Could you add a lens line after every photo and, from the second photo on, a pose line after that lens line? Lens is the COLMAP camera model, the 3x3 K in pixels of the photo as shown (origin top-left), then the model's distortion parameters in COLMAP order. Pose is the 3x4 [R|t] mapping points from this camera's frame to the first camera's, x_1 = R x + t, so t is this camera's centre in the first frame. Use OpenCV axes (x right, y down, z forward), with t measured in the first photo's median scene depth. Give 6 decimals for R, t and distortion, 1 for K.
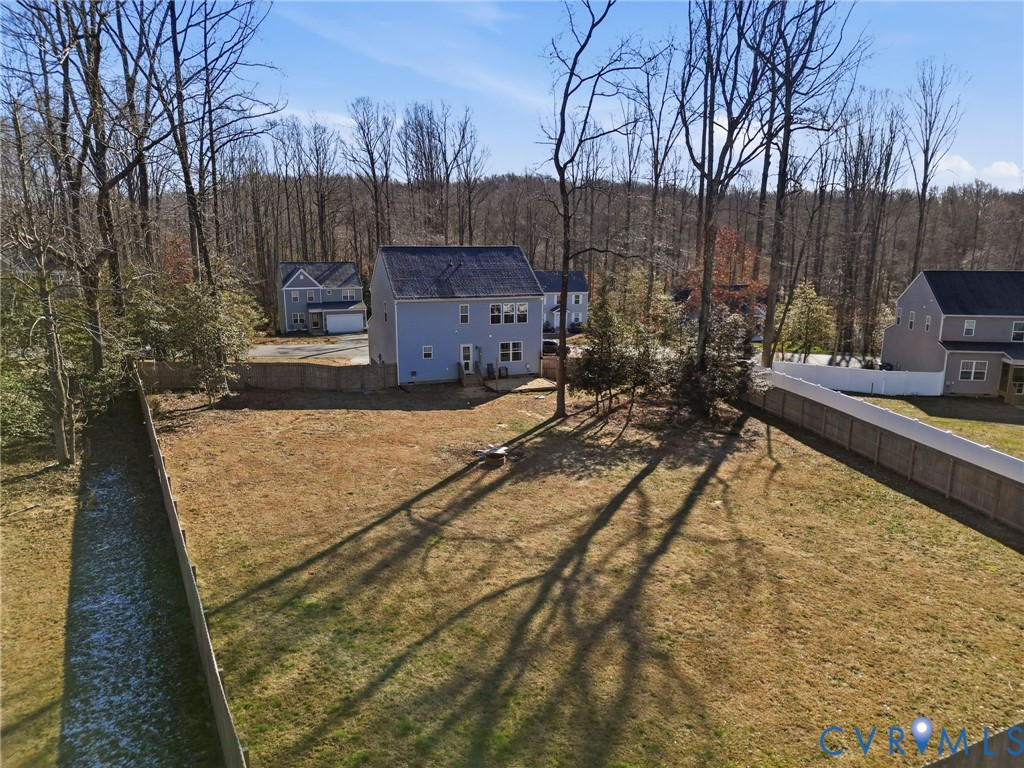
lens RADIAL K [[713.5, 0, 511.7], [0, 713.5, 367.1], [0, 0, 1]] dist [0.097887, -0.002064]
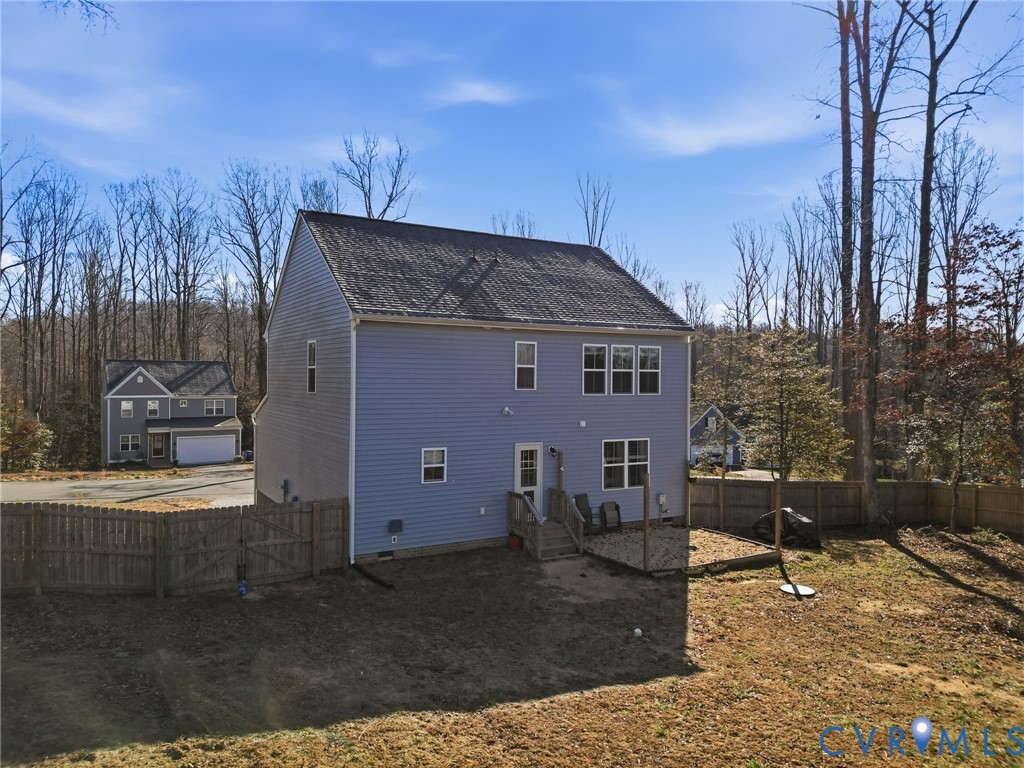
lens RADIAL K [[713.5, 0, 511.7], [0, 713.5, 367.1], [0, 0, 1]] dist [0.097887, -0.002064]
pose [[0.986528, 0.007906, 0.163402, -0.133179], [0.023880, 0.981174, -0.191646, 0.001283], [-0.161841, 0.192966, 0.967766, 0.601655]]
